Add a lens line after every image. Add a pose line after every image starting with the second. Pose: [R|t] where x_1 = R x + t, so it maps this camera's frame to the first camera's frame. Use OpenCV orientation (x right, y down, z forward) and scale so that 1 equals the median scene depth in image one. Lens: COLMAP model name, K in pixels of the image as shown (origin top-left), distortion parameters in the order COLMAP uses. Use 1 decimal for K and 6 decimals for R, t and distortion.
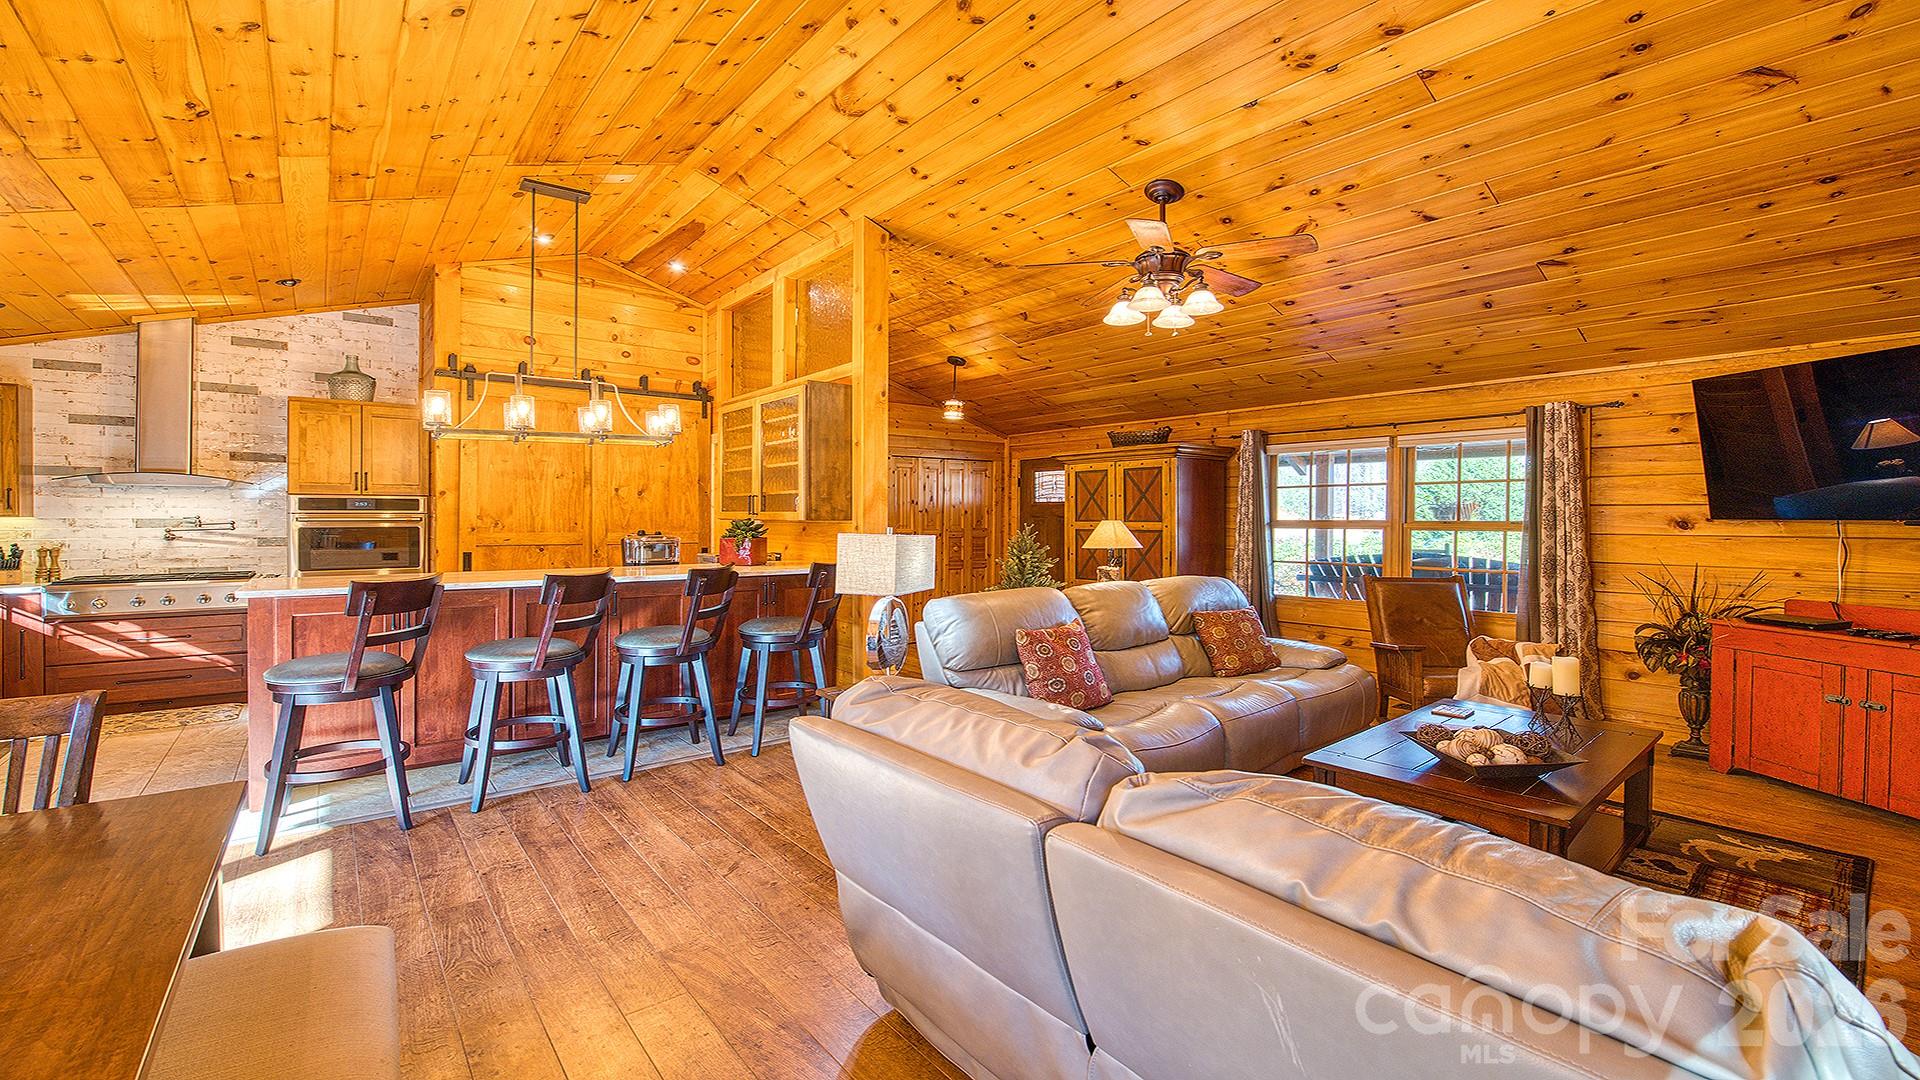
lens RADIAL K [[783.3, 0, 963.0], [0, 783.3, 518.2], [0, 0, 1]] dist [-0.022946, -0.000169]
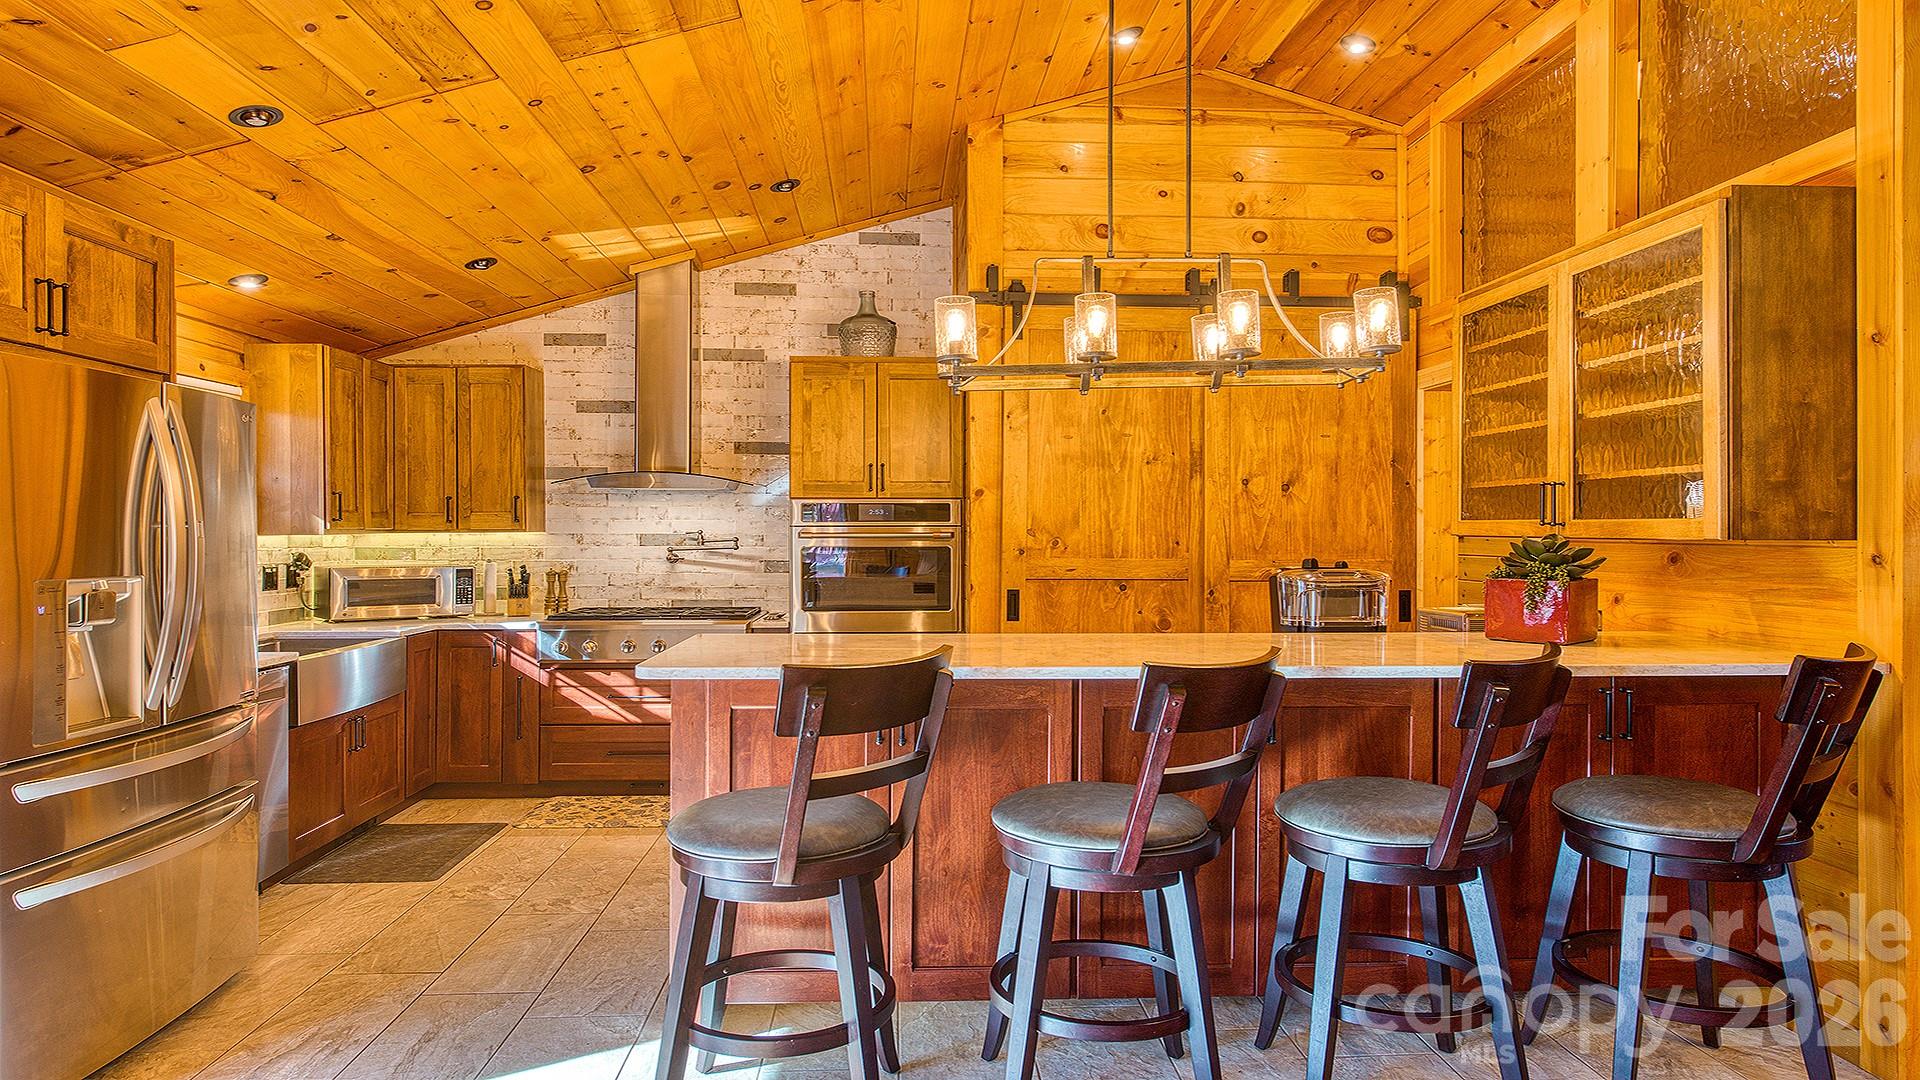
lens RADIAL K [[1247.0, 0, 960.0], [0, 1247.0, 540.0], [0, 0, 1]] dist [-0.003122, -0.000028]
pose [[0.813066, 0.003286, -0.582162, -0.112881], [0.000285, 0.999982, 0.006043, -0.000841], [0.582172, -0.005079, 0.813050, 0.196501]]
